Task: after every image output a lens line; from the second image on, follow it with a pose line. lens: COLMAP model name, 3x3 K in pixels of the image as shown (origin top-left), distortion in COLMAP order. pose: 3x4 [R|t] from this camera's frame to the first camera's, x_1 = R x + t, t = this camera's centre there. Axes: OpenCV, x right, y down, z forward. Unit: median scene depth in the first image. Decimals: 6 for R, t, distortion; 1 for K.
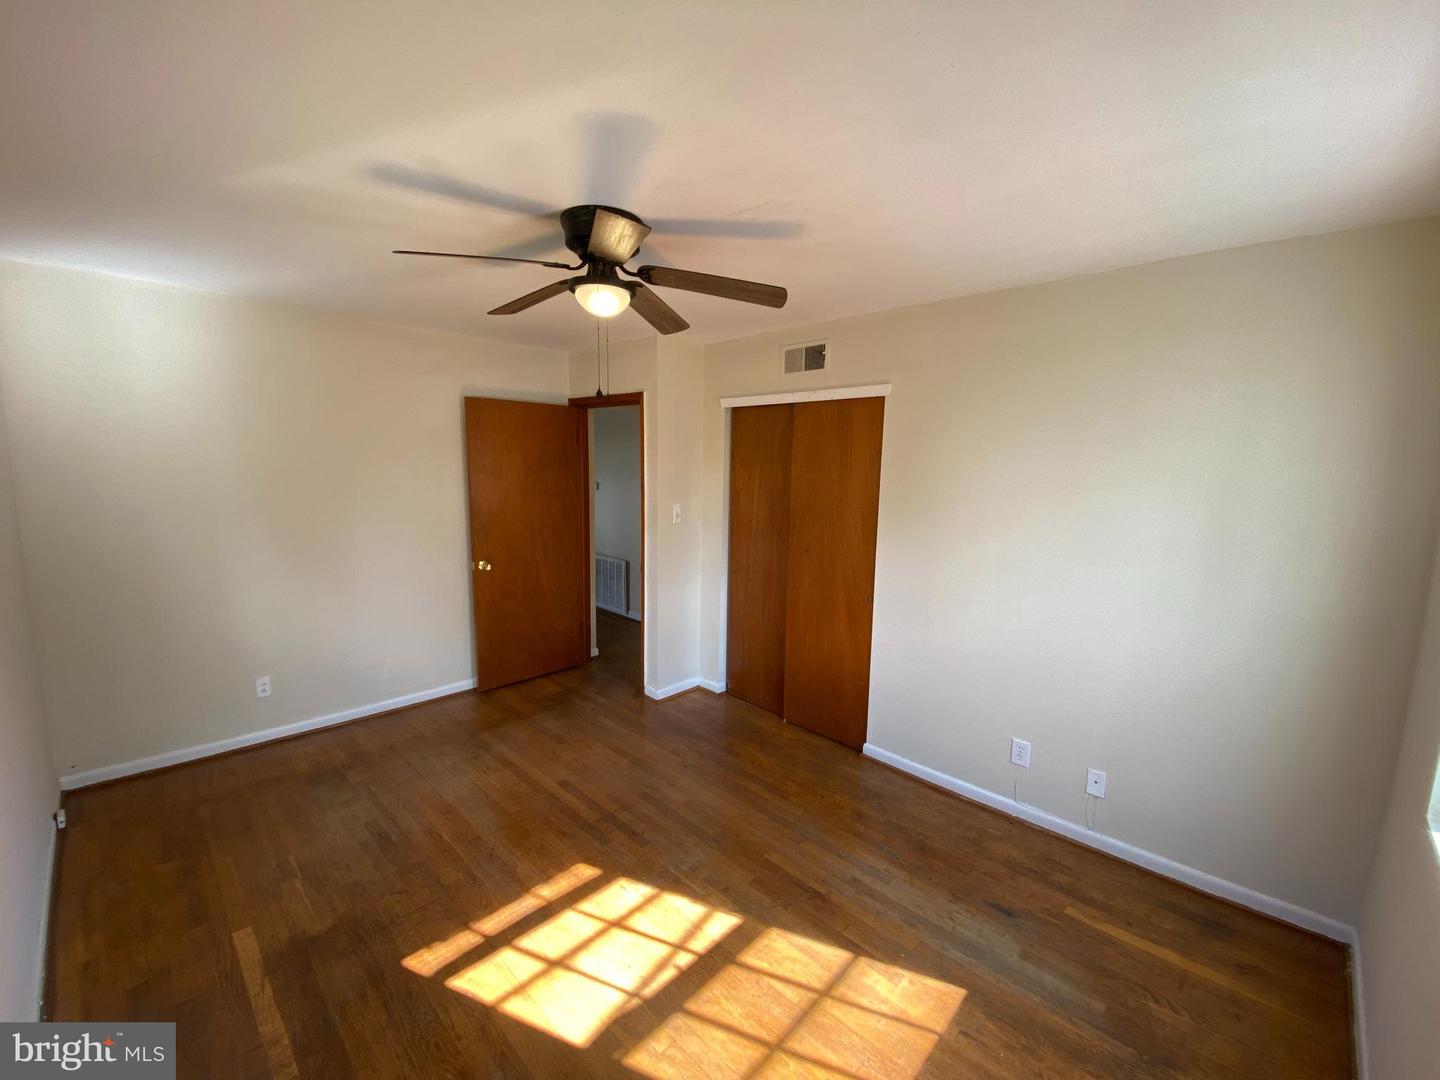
lens RADIAL K [[589.1, 0, 720.0], [0, 589.1, 540.0], [0, 0, 1]] dist [0.055757, -0.036141]
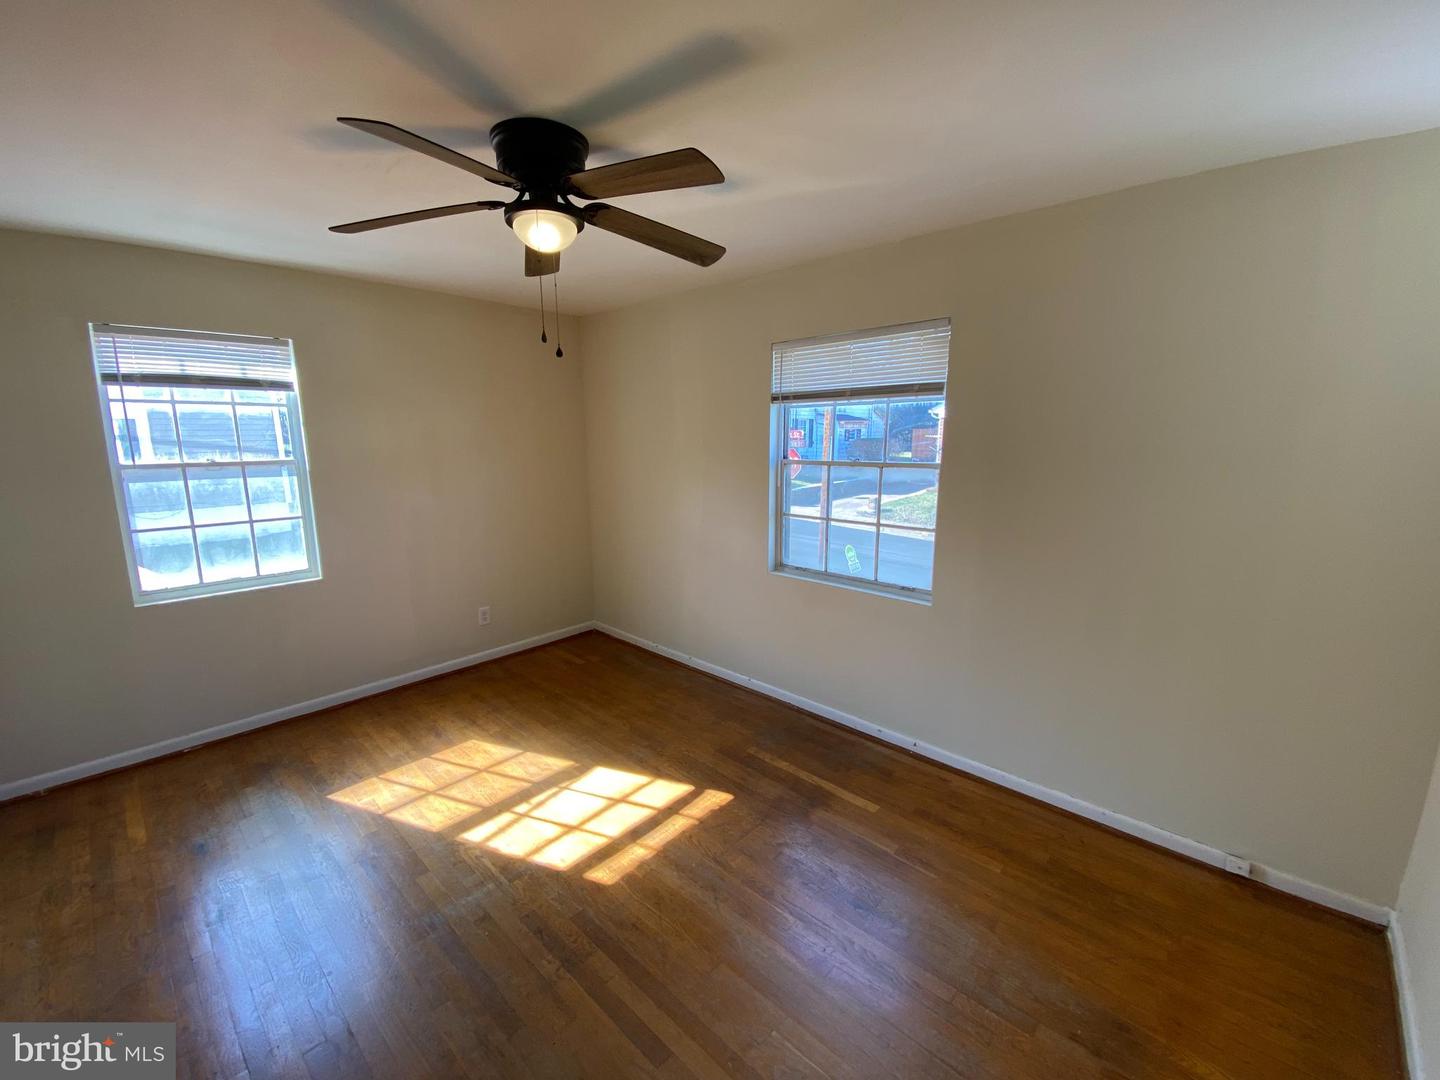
lens RADIAL K [[589.1, 0, 720.0], [0, 589.1, 540.0], [0, 0, 1]] dist [0.055757, -0.036141]
pose [[-0.999743, -0.010496, -0.020080, -0.376467], [-0.016156, 0.951584, 0.306965, -0.215549], [0.015886, 0.307211, -0.951509, 1.696202]]
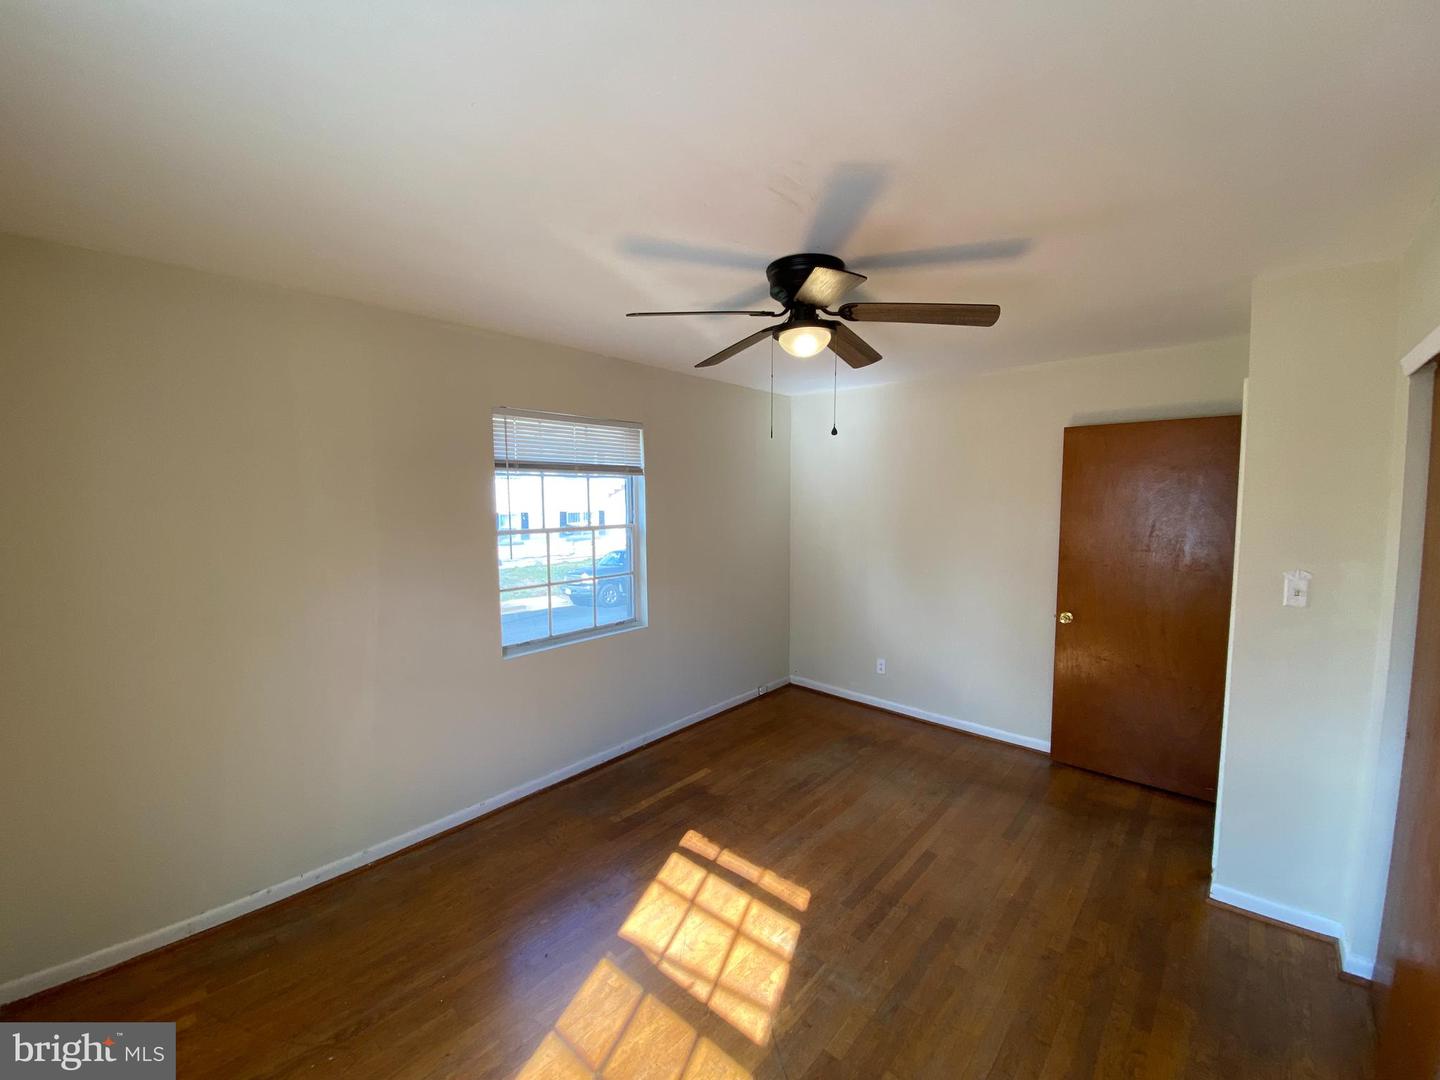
lens RADIAL K [[589.1, 0, 720.0], [0, 589.1, 540.0], [0, 0, 1]] dist [0.055757, -0.036141]
pose [[0.048326, 0.057796, -0.997158, 0.735654], [-0.129770, 0.990226, 0.051105, -0.080502], [0.990366, 0.126931, 0.055354, 0.723726]]
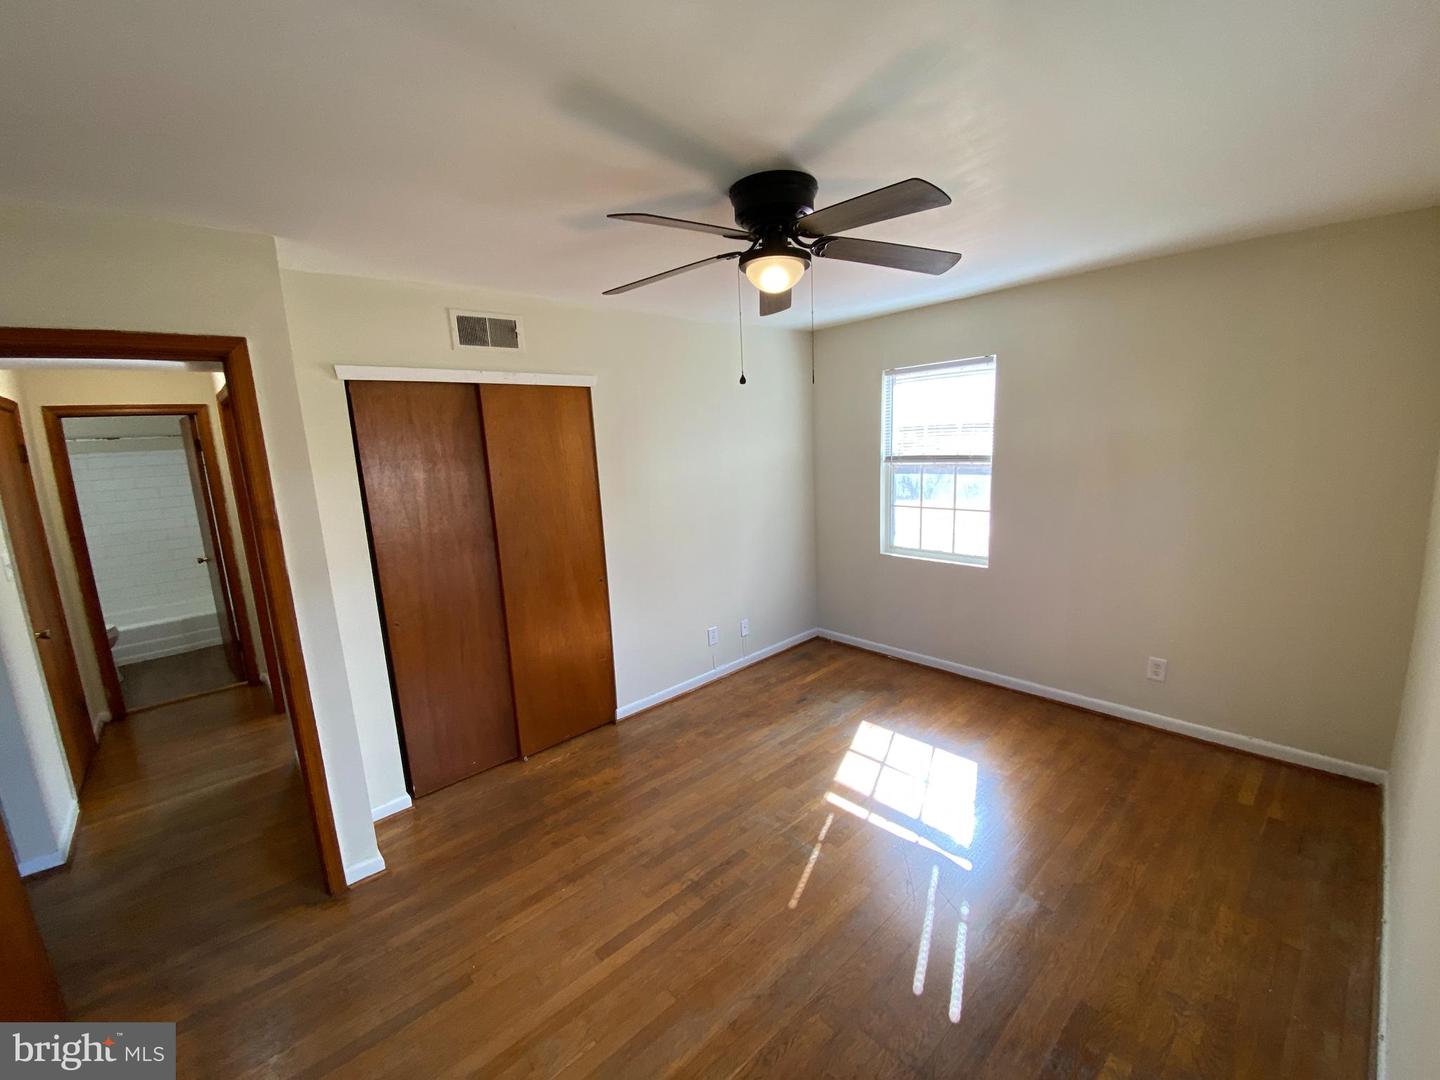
lens RADIAL K [[589.1, 0, 720.0], [0, 589.1, 540.0], [0, 0, 1]] dist [0.055757, -0.036141]
pose [[0.051604, -0.193031, 0.979835, -1.023443], [0.179108, 0.967023, 0.181074, -0.162893], [-0.982475, 0.166152, 0.084475, 0.927460]]
